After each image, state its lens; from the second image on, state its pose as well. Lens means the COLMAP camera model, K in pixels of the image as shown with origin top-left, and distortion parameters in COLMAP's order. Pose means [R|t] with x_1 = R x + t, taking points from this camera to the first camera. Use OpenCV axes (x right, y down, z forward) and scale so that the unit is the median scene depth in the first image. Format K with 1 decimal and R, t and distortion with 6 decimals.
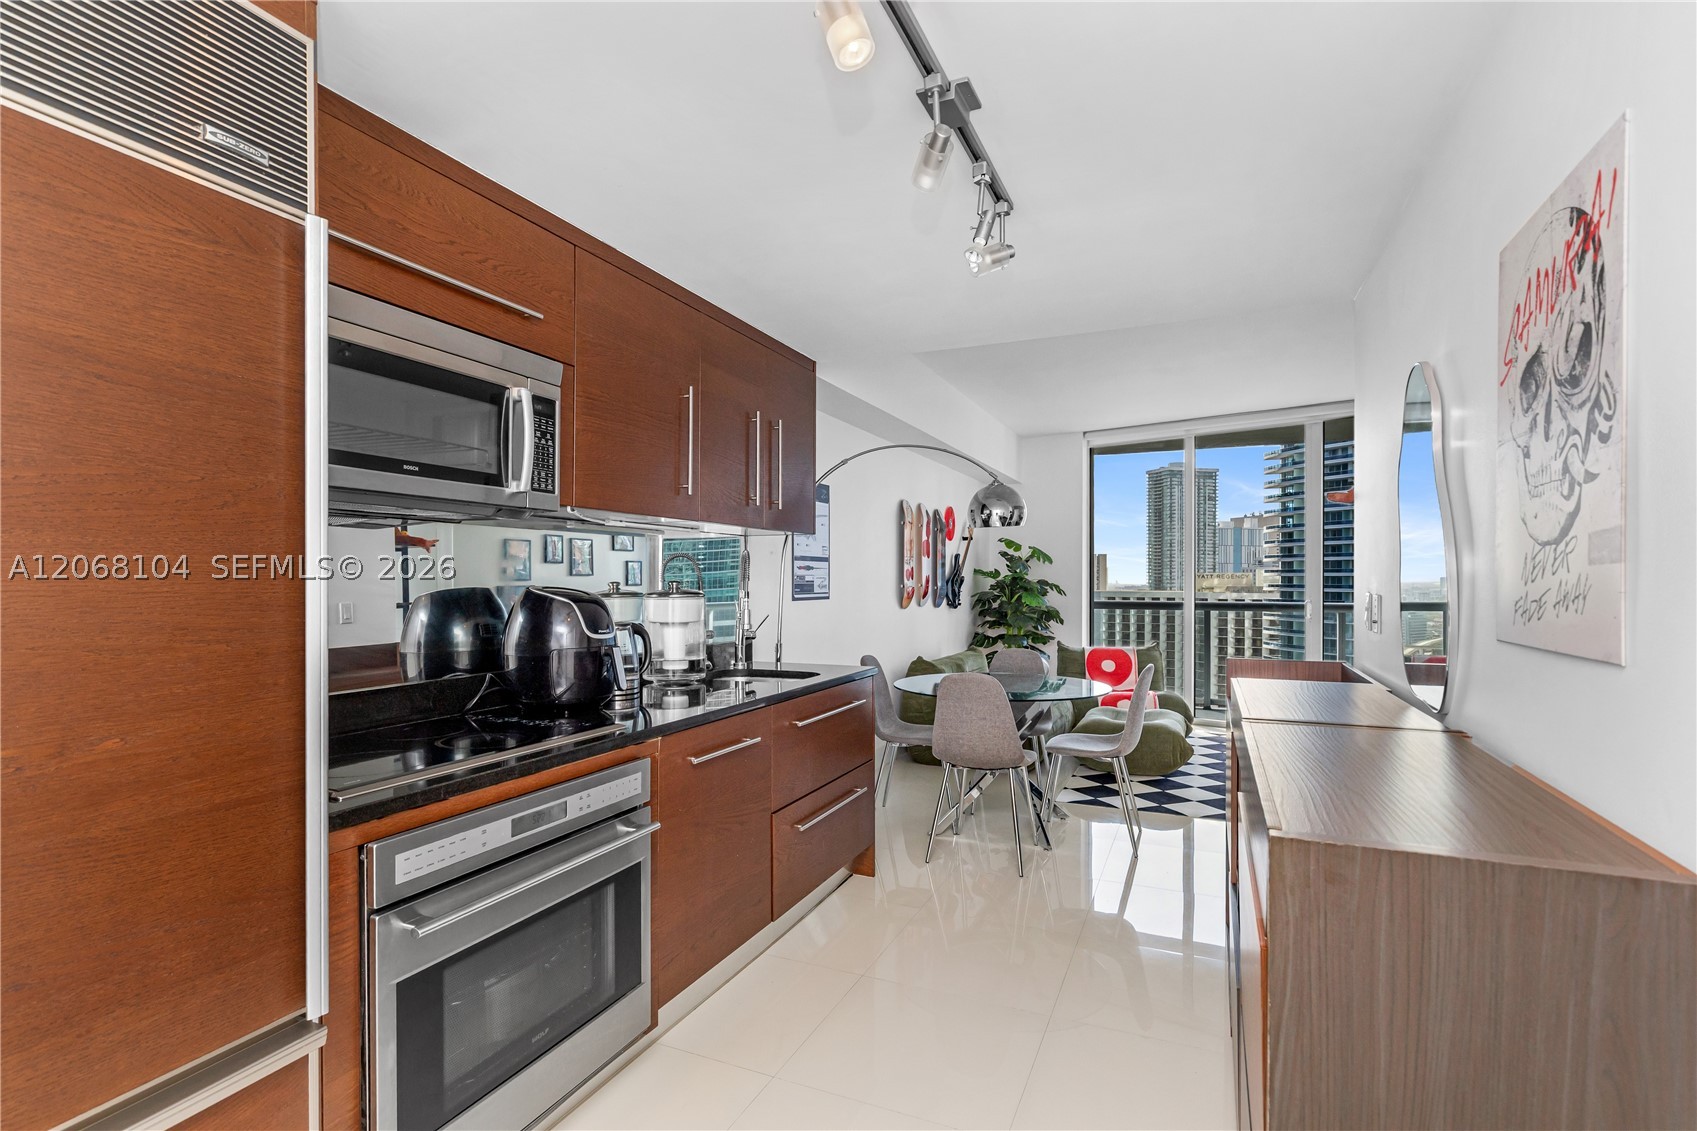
lens RADIAL K [[834.6, 0, 842.7], [0, 834.6, 576.2], [0, 0, 1]] dist [0.004150, -0.001119]
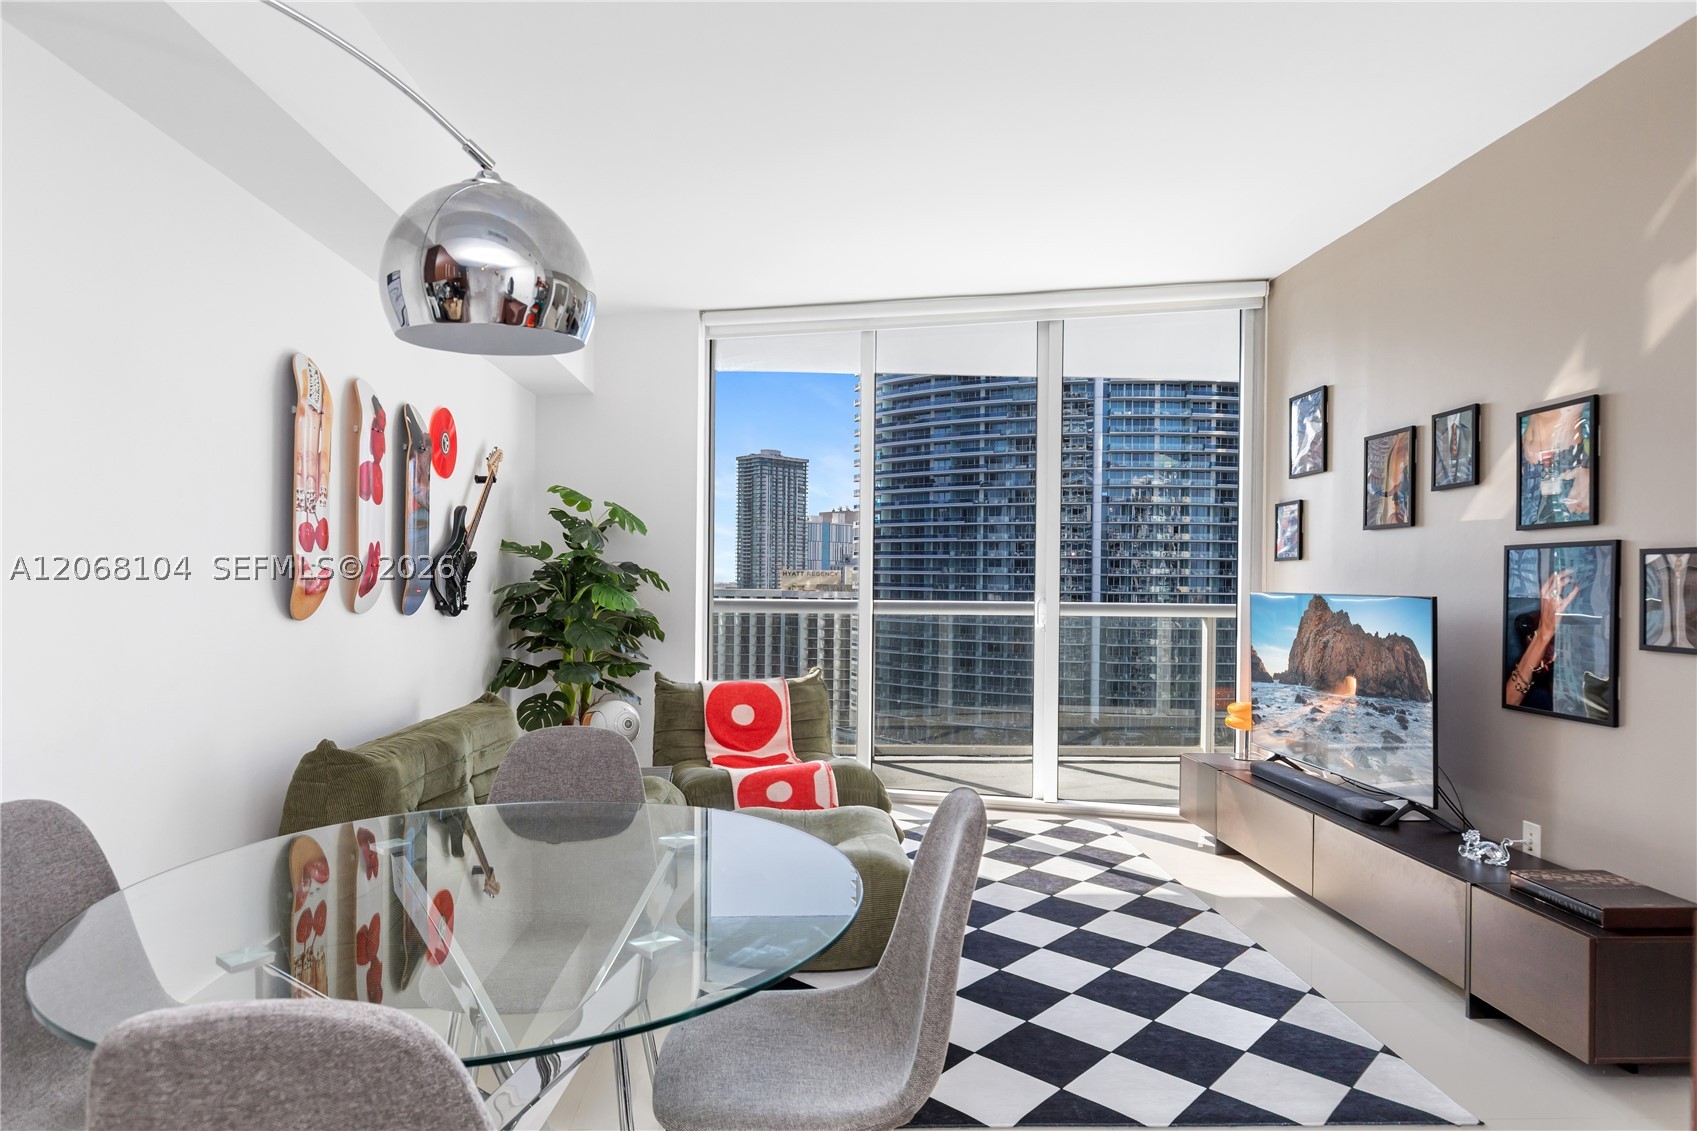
lens RADIAL K [[966.3, 0, 846.7], [0, 966.3, 582.1], [0, 0, 1]] dist [0.006395, -0.001004]
pose [[0.893990, 0.005207, 0.448057, 0.078805], [-0.009856, 0.999919, 0.008046, 0.010882], [-0.447978, -0.011609, 0.893969, 0.352120]]
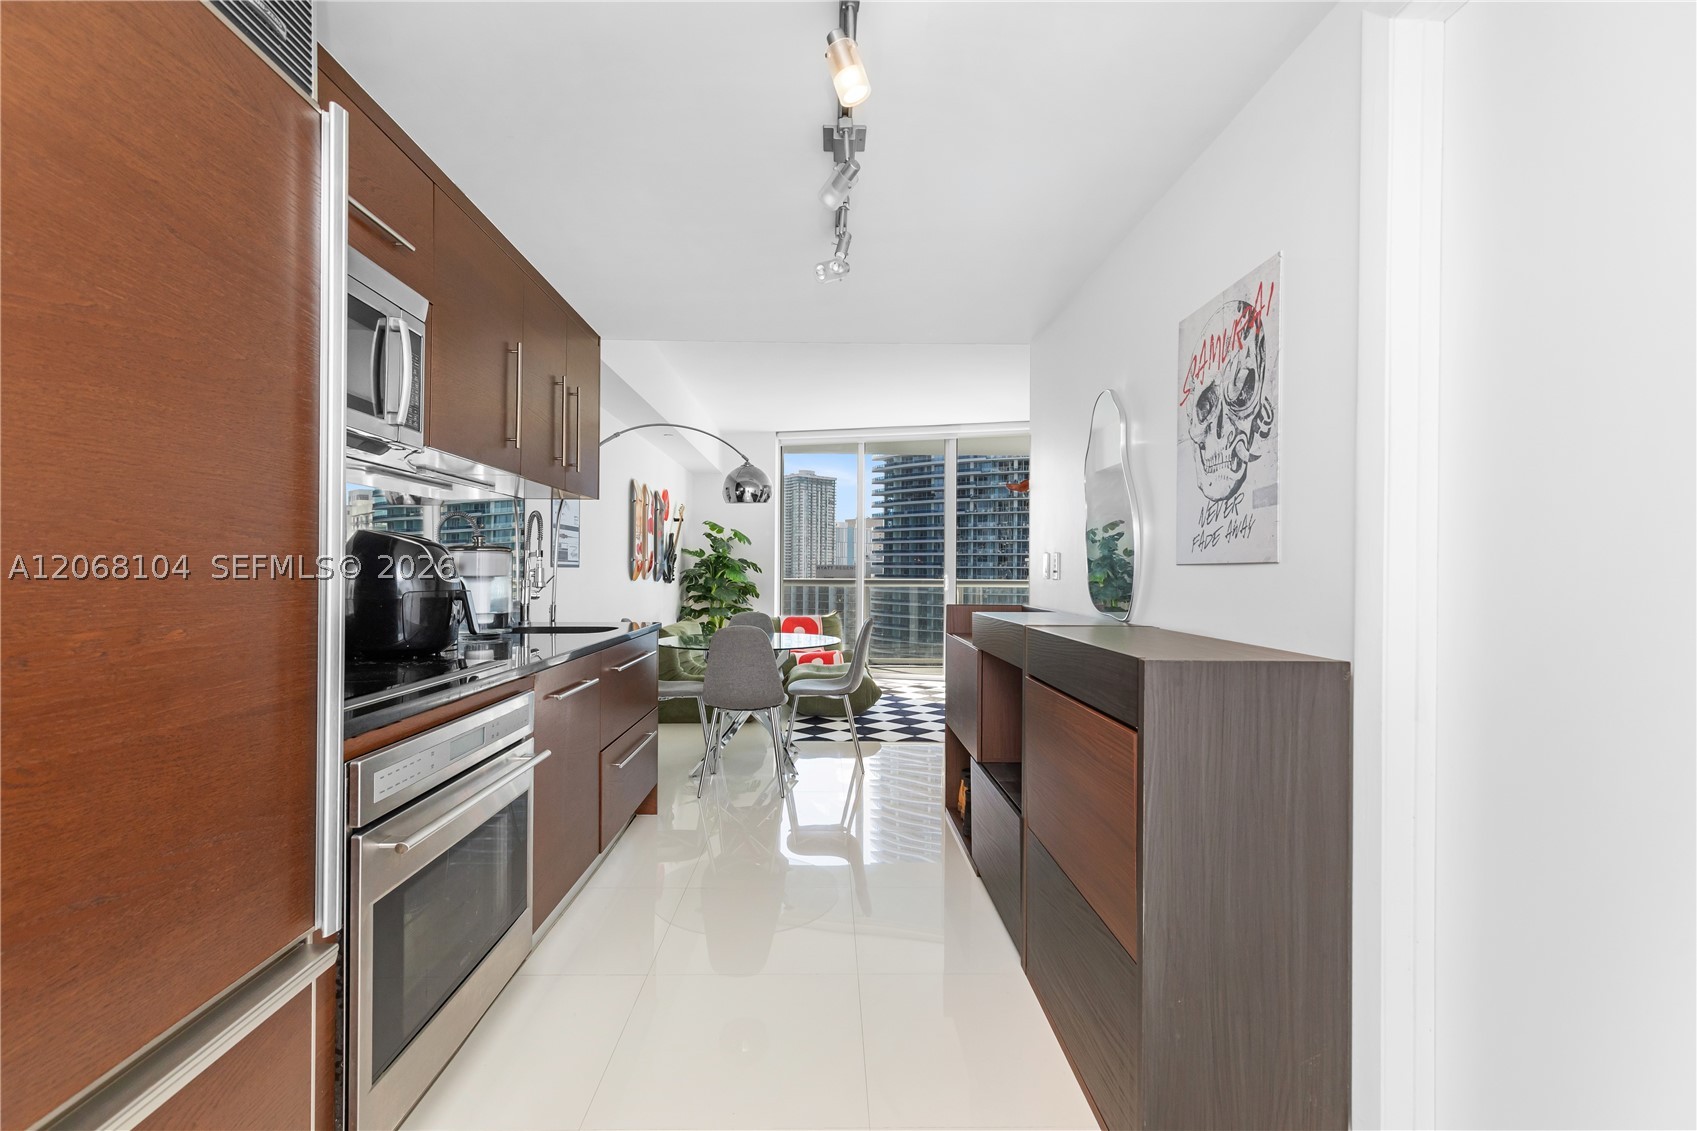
lens RADIAL K [[770.1, 0, 854.6], [0, 770.1, 566.5], [0, 0, 1]] dist [0.004756, -0.000380]
pose [[0.901233, 0.006726, 0.433282, -0.077162], [-0.006337, 0.999977, -0.002342, 0.016404], [-0.433288, -0.000635, 0.901256, -0.011441]]
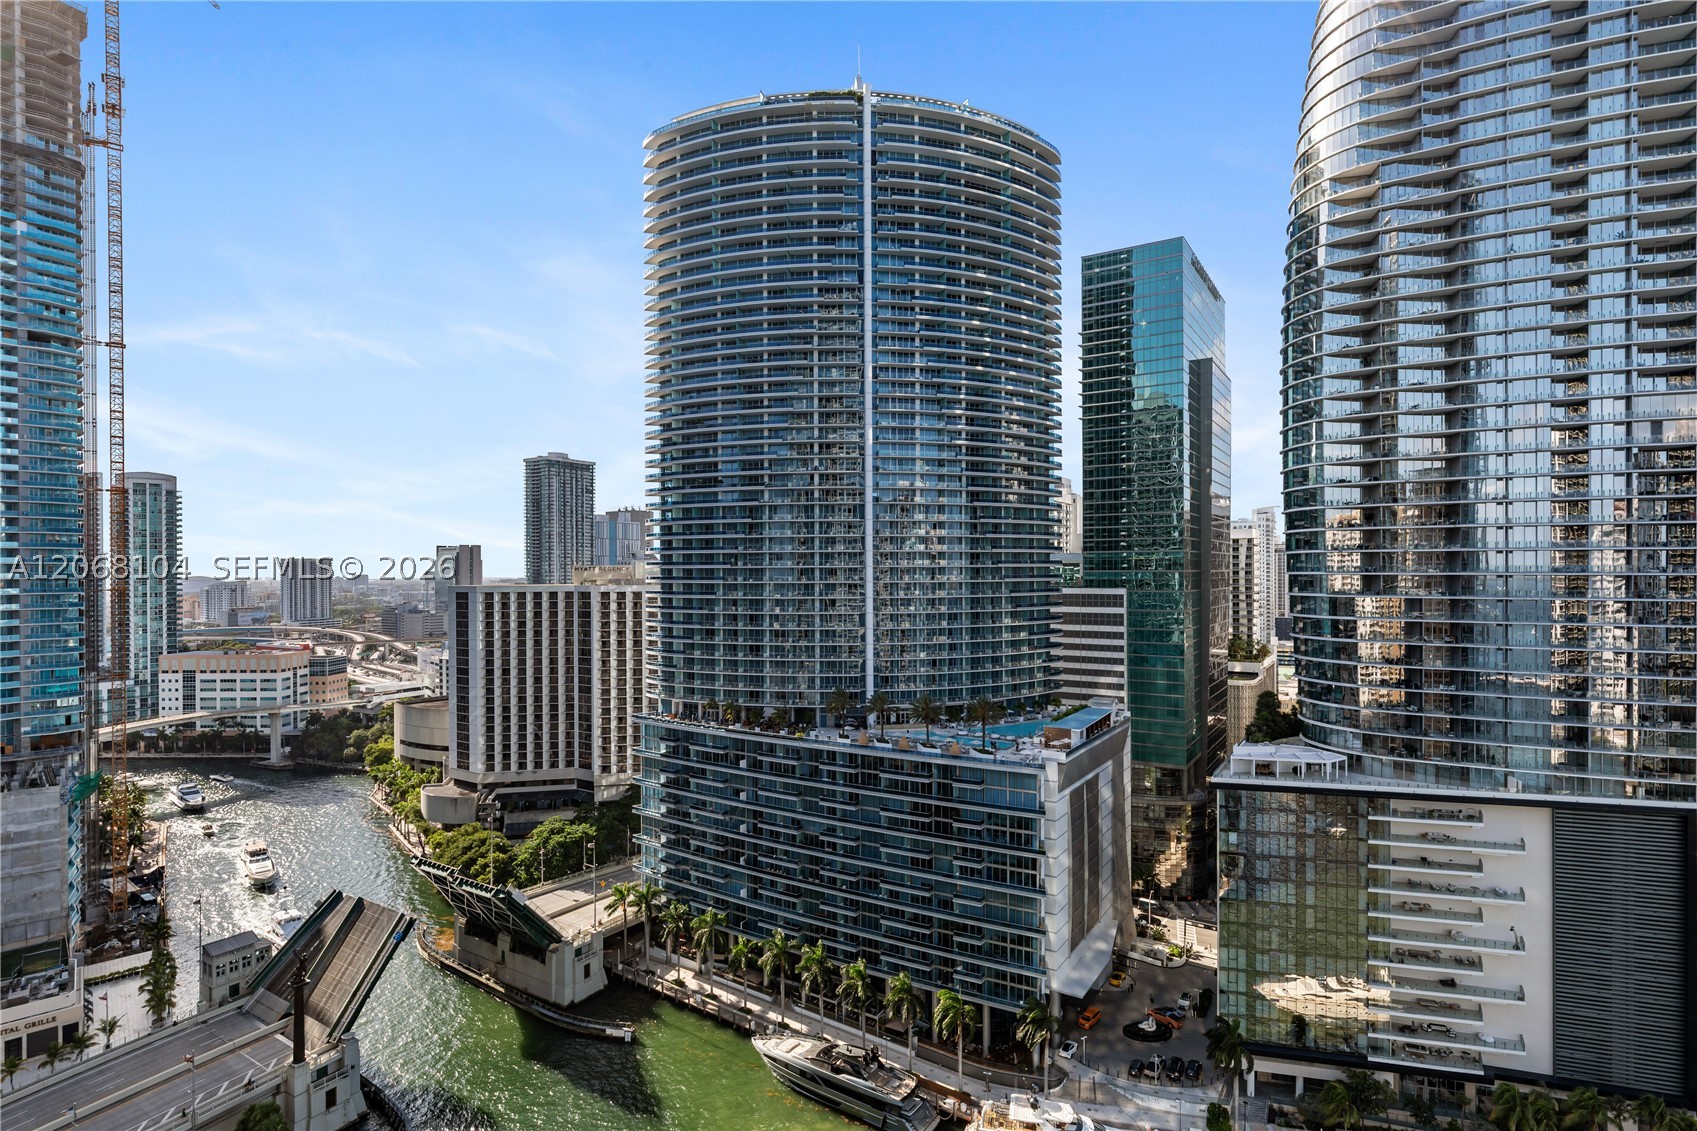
lens RADIAL K [[830.7, 0, 849.5], [0, 830.7, 574.0], [0, 0, 1]] dist [-0.004364, 0.000974]
pose [[0.745987, -0.009250, 0.665896, 0.411147], [0.005141, 0.999954, 0.008131, -0.010416], [-0.665941, -0.002642, 0.746000, 1.753645]]
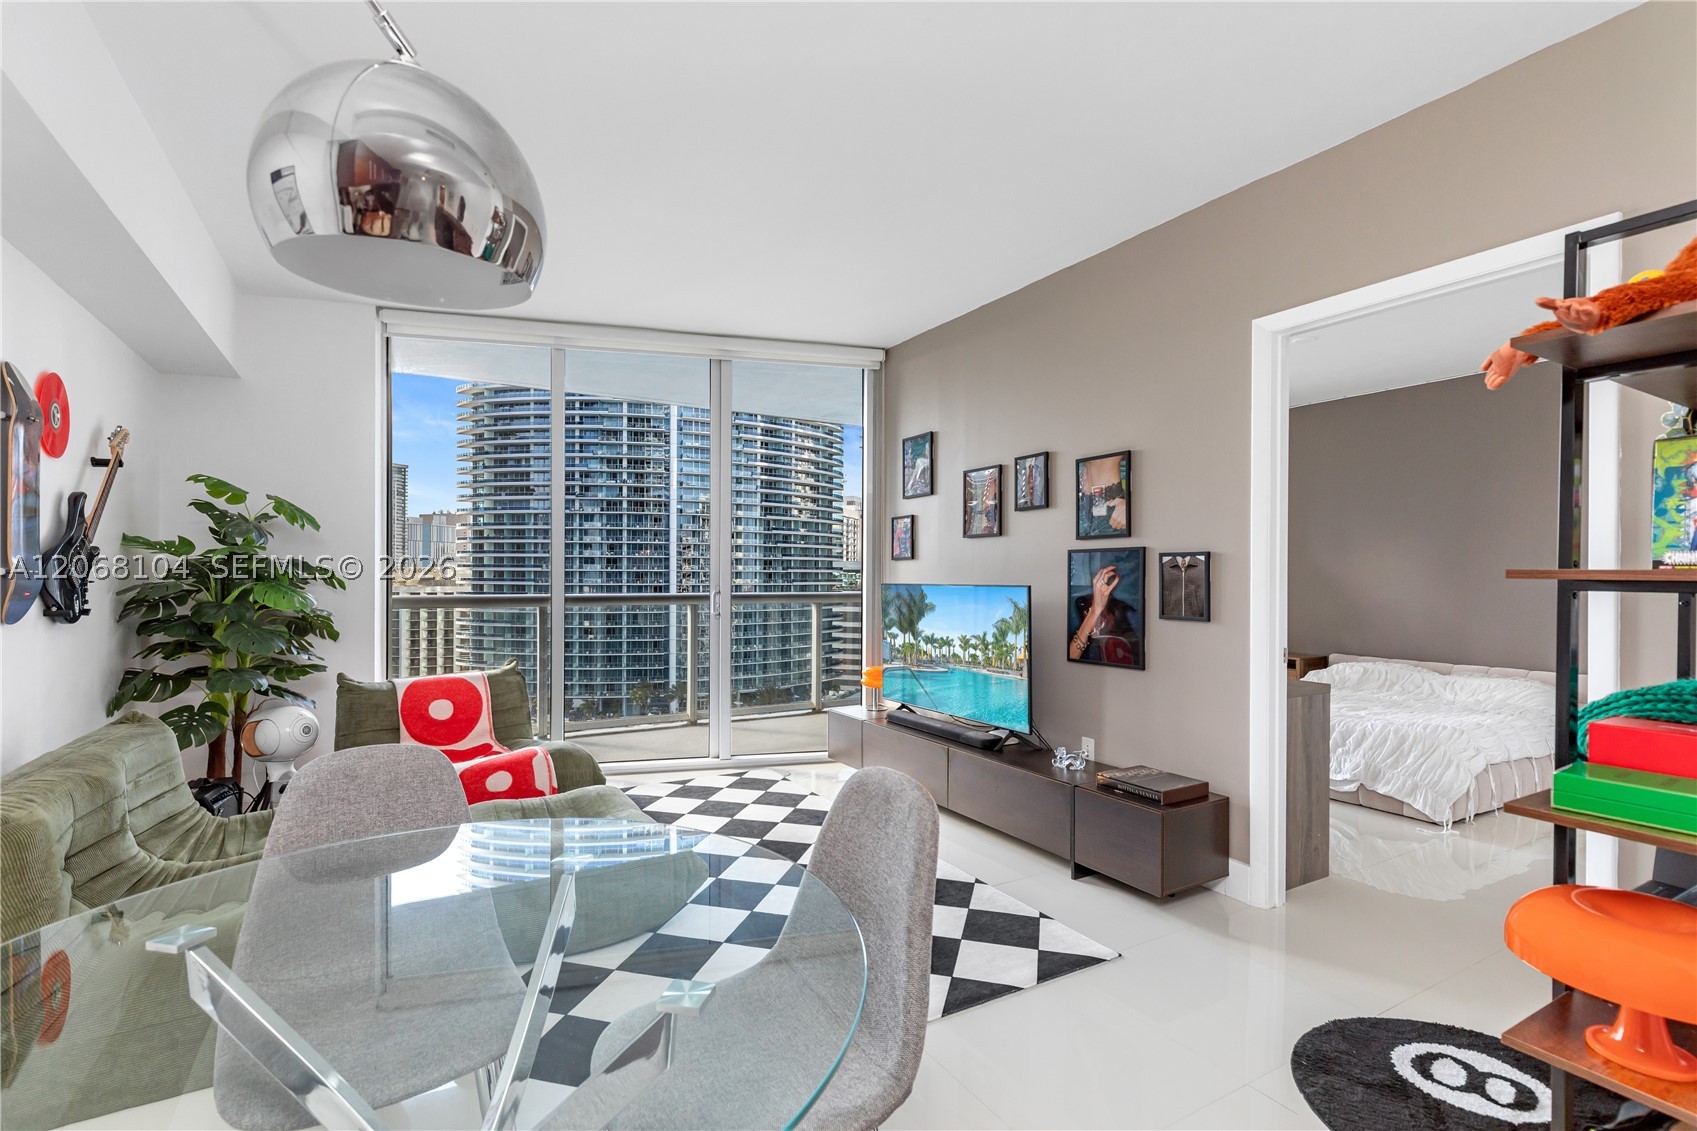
lens RADIAL K [[770.1, 0, 846.7], [0, 770.1, 578.1], [0, 0, 1]] dist [0.004756, -0.000380]
pose [[0.587653, -0.002424, 0.809109, 0.046064], [-0.005294, 0.999963, 0.006841, 0.010858], [-0.809096, -0.008304, 0.587618, 0.423839]]
